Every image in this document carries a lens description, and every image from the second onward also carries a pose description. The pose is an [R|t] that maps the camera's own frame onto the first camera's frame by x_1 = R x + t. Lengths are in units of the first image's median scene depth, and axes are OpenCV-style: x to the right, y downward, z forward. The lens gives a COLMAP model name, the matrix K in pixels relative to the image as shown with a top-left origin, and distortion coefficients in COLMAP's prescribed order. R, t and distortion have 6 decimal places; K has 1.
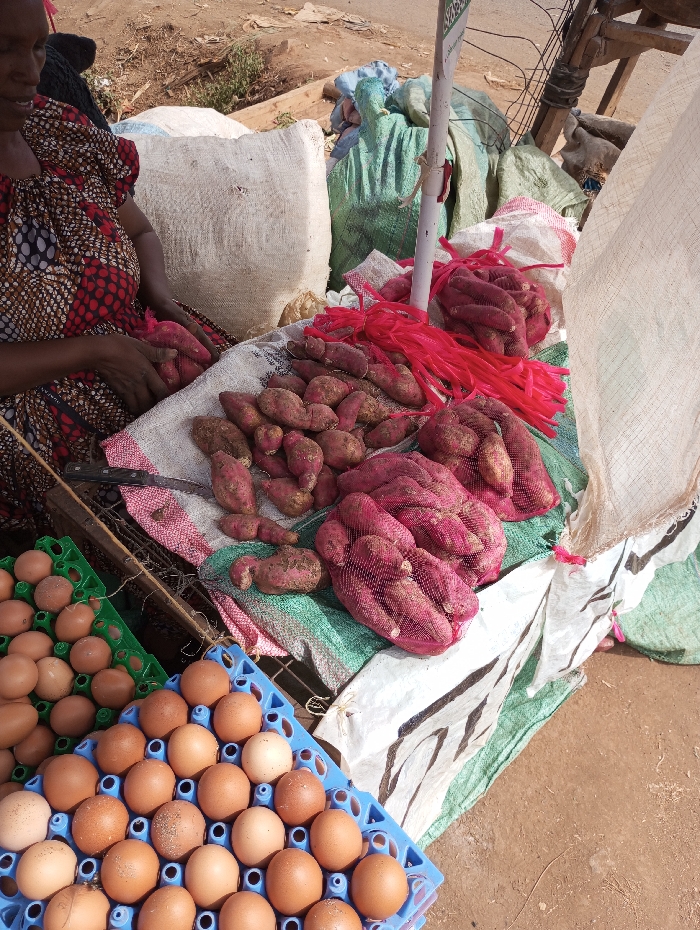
lens RADIAL K [[799.0, 0, 350.0], [0, 799.0, 465.0], [0, 0, 1]] dist [0.127827, -0.192447]
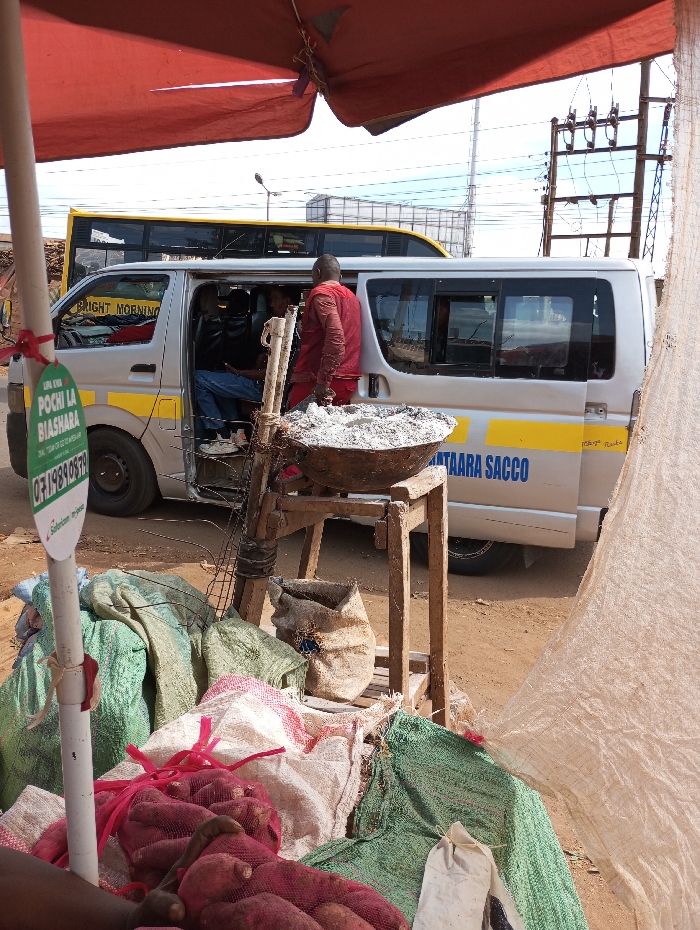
lens RADIAL K [[799.0, 0, 350.0], [0, 799.0, 465.0], [0, 0, 1]] dist [0.127827, -0.192447]
pose [[0.940647, -0.100898, 0.324042, 0.066795], [0.258952, 0.830544, -0.493093, -0.048684], [-0.219379, 0.547738, 0.807376, 0.127229]]
